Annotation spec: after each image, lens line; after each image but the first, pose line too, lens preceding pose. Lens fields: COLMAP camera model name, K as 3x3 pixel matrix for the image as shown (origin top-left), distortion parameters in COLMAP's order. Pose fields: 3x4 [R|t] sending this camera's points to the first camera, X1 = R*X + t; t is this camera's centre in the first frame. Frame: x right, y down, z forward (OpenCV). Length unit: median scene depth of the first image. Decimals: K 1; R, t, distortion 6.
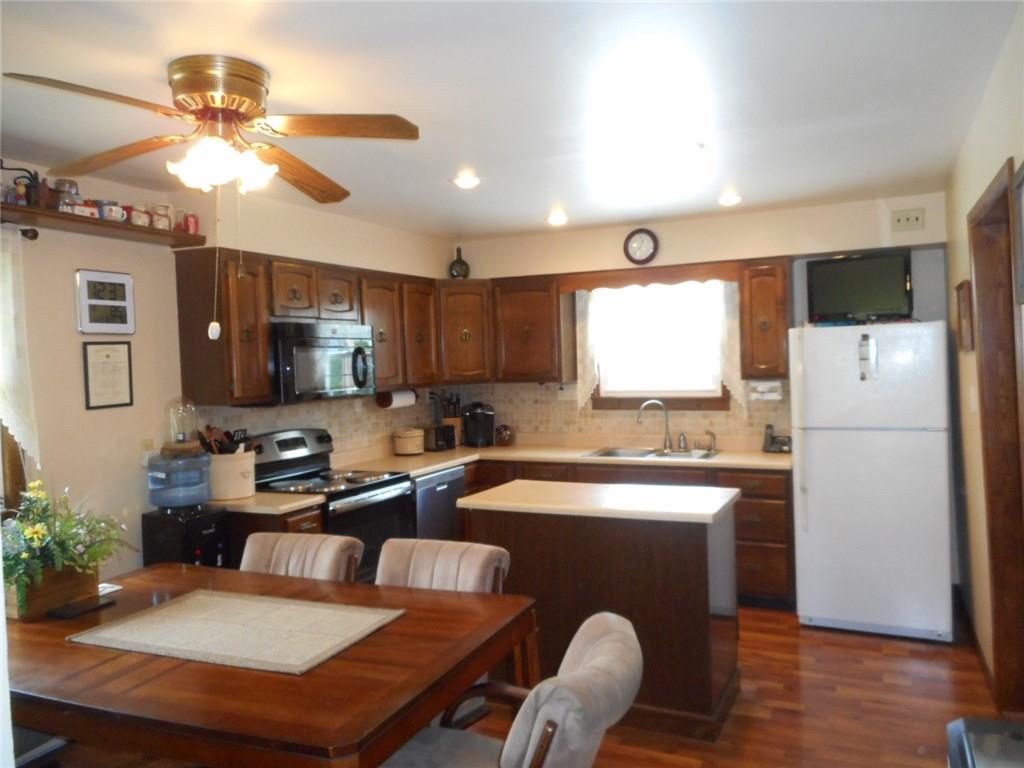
lens RADIAL K [[771.5, 0, 512.0], [0, 771.5, 384.0], [0, 0, 1]] dist [-0.001012, -0.000043]
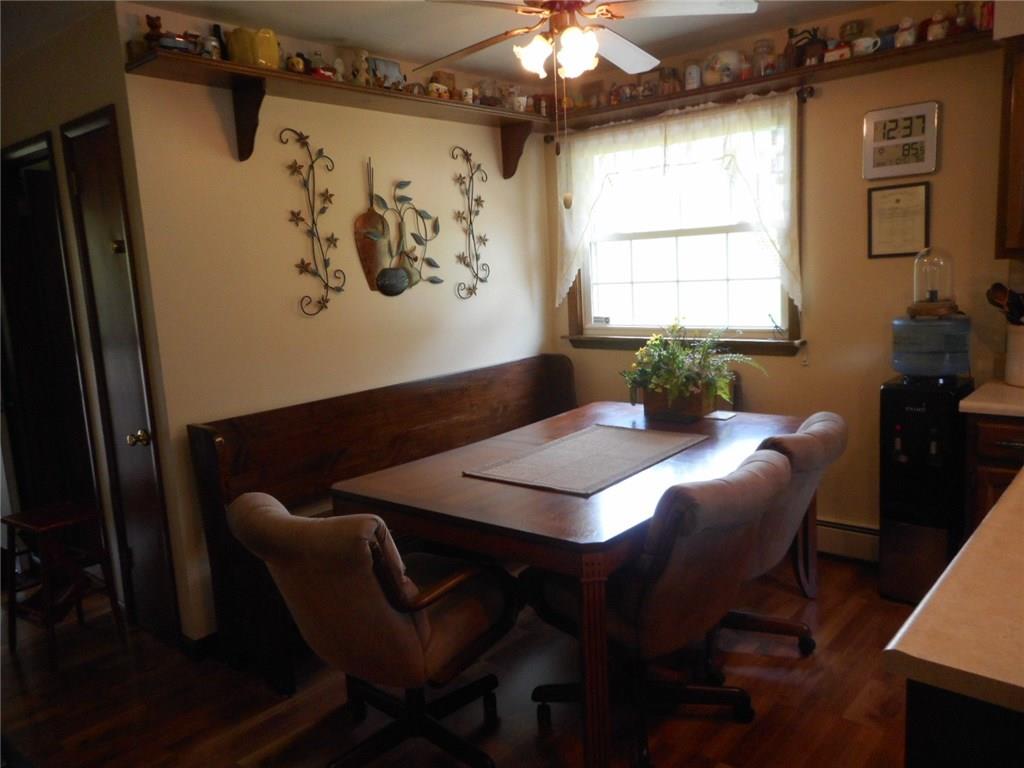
lens RADIAL K [[771.5, 0, 512.0], [0, 771.5, 384.0], [0, 0, 1]] dist [-0.001012, -0.000043]
pose [[-0.277167, 0.199691, -0.939841, 0.530877], [0.038260, 0.979682, 0.196873, -0.021004], [0.960060, 0.018609, -0.279176, 0.826307]]
